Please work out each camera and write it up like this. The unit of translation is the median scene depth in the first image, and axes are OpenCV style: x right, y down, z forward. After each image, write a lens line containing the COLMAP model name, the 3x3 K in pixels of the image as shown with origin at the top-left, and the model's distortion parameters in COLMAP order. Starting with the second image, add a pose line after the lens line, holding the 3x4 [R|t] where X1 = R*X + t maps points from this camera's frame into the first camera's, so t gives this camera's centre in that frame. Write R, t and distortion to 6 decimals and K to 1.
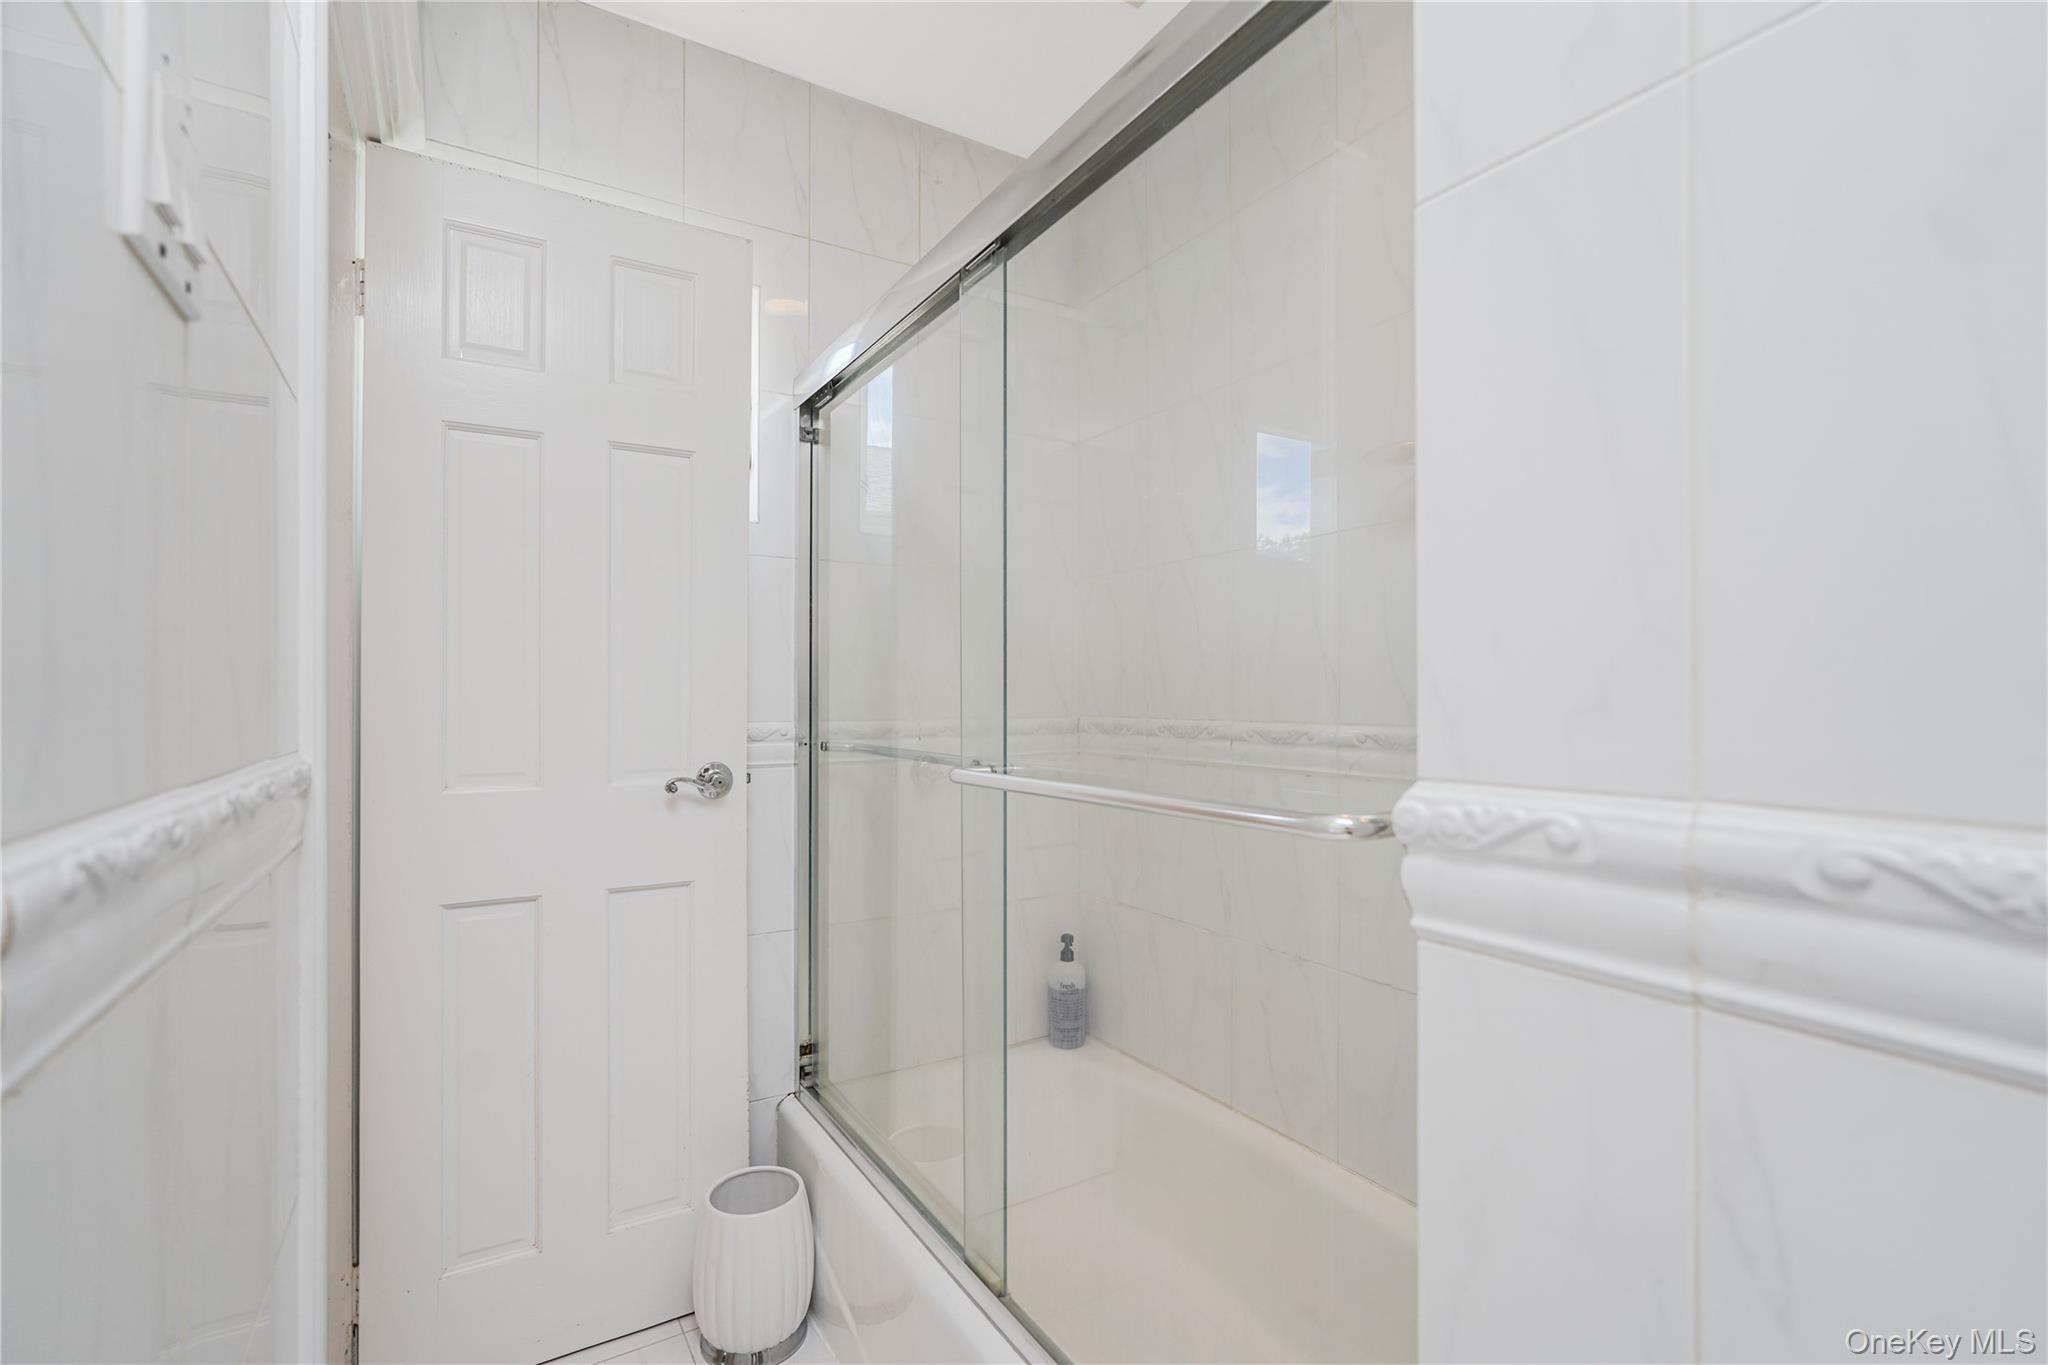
lens RADIAL K [[912.7, 0, 1025.7], [0, 912.7, 688.3], [0, 0, 1]] dist [-0.016070, 0.008198]
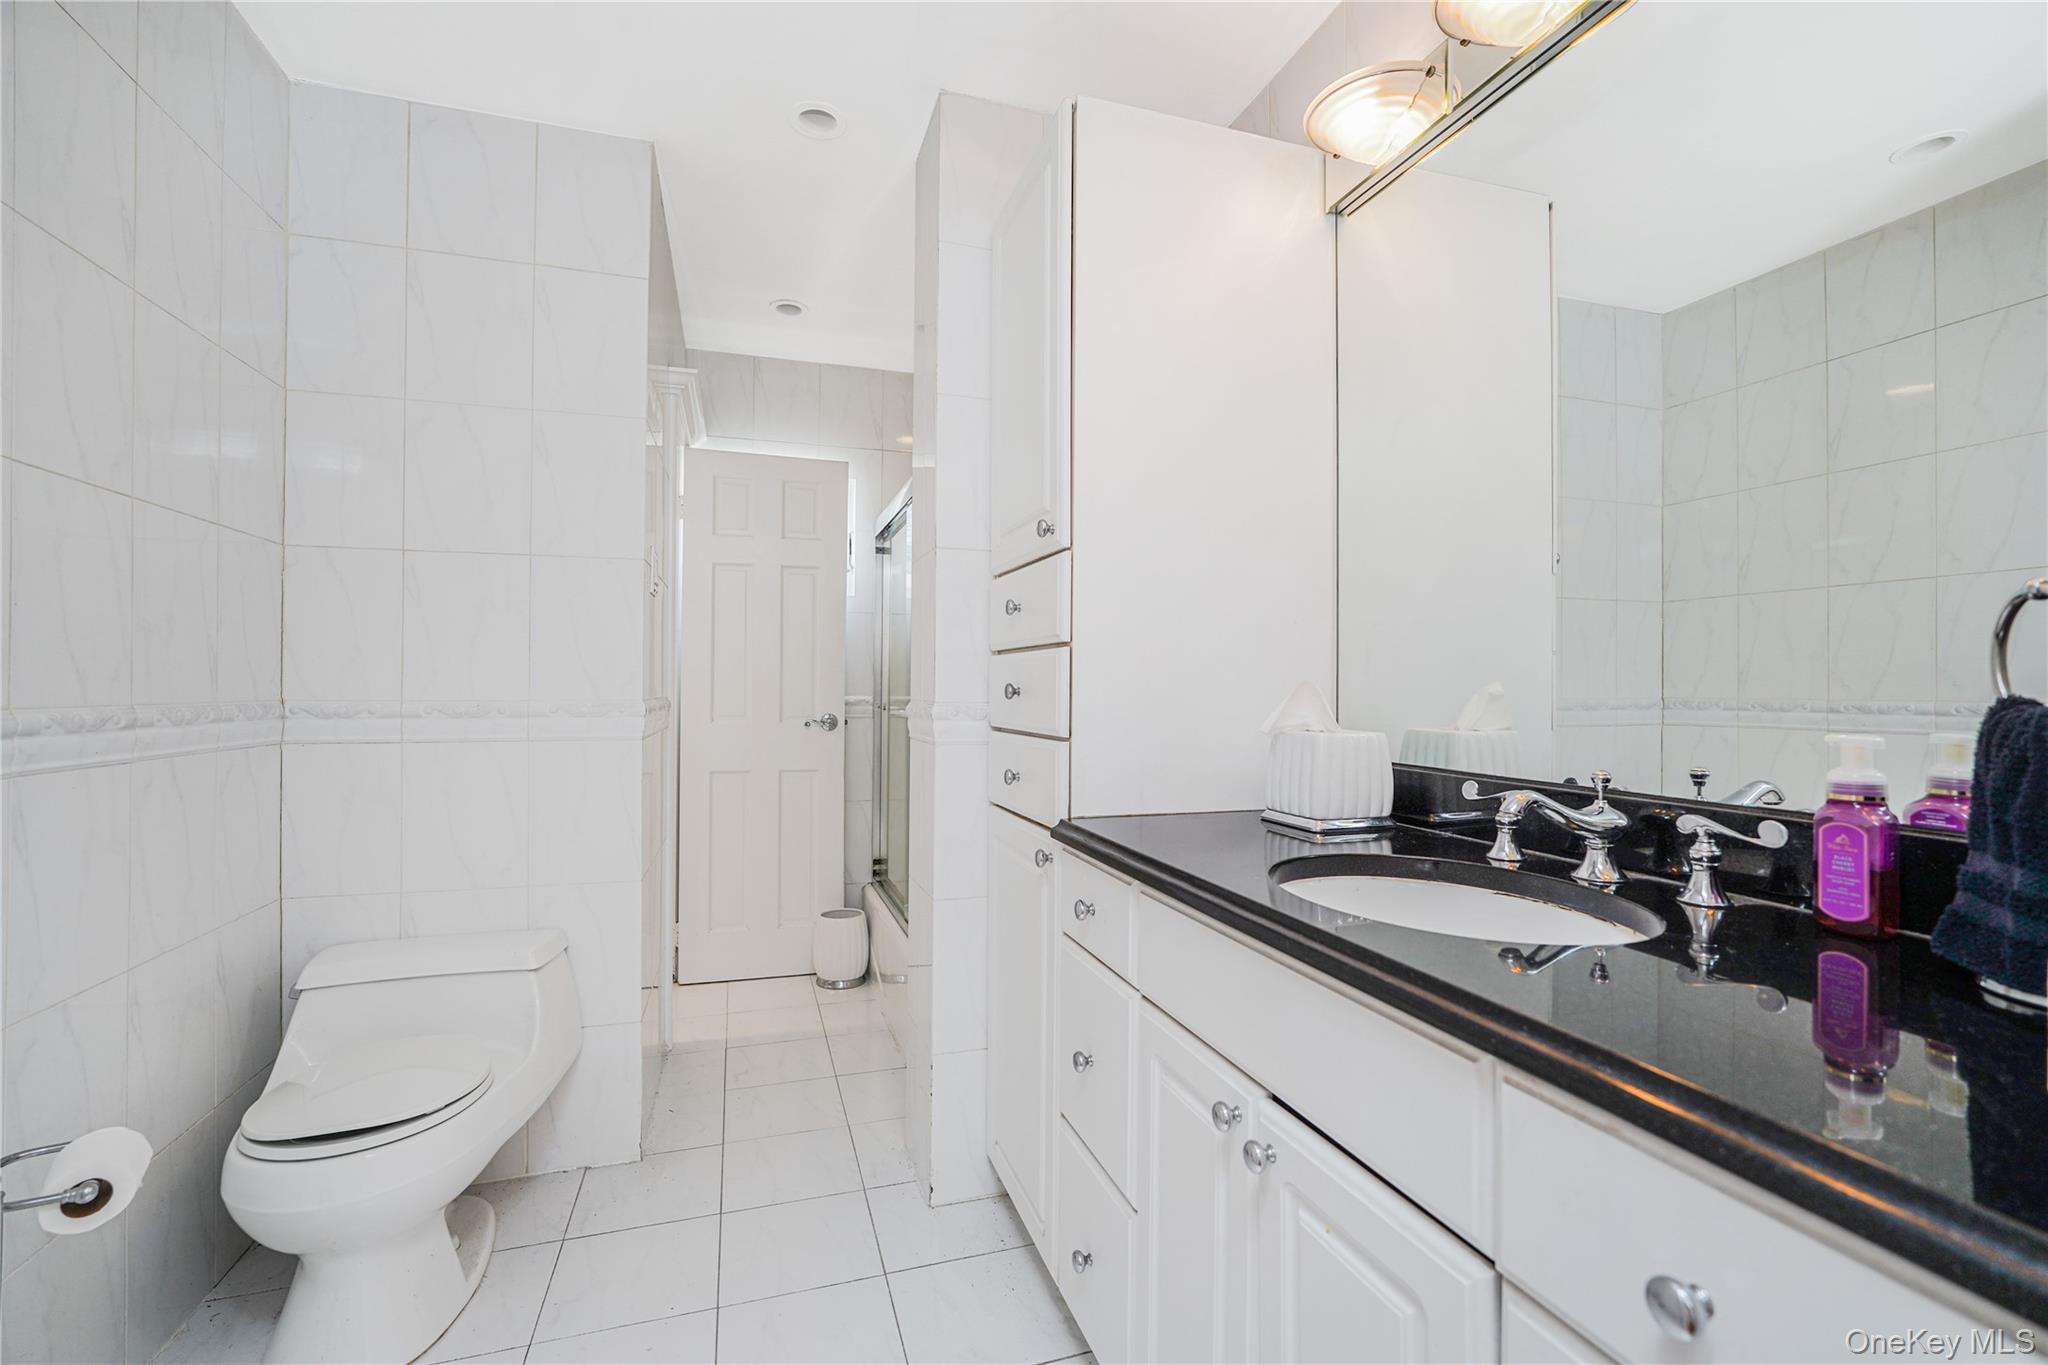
lens RADIAL K [[912.7, 0, 1024.1], [0, 912.7, 680.5], [0, 0, 1]] dist [-0.016070, 0.008198]
pose [[0.969605, 0.004207, -0.244639, 0.555602], [-0.004452, 0.999990, -0.000445, 0.002502], [0.244635, 0.001520, 0.969614, -0.848718]]
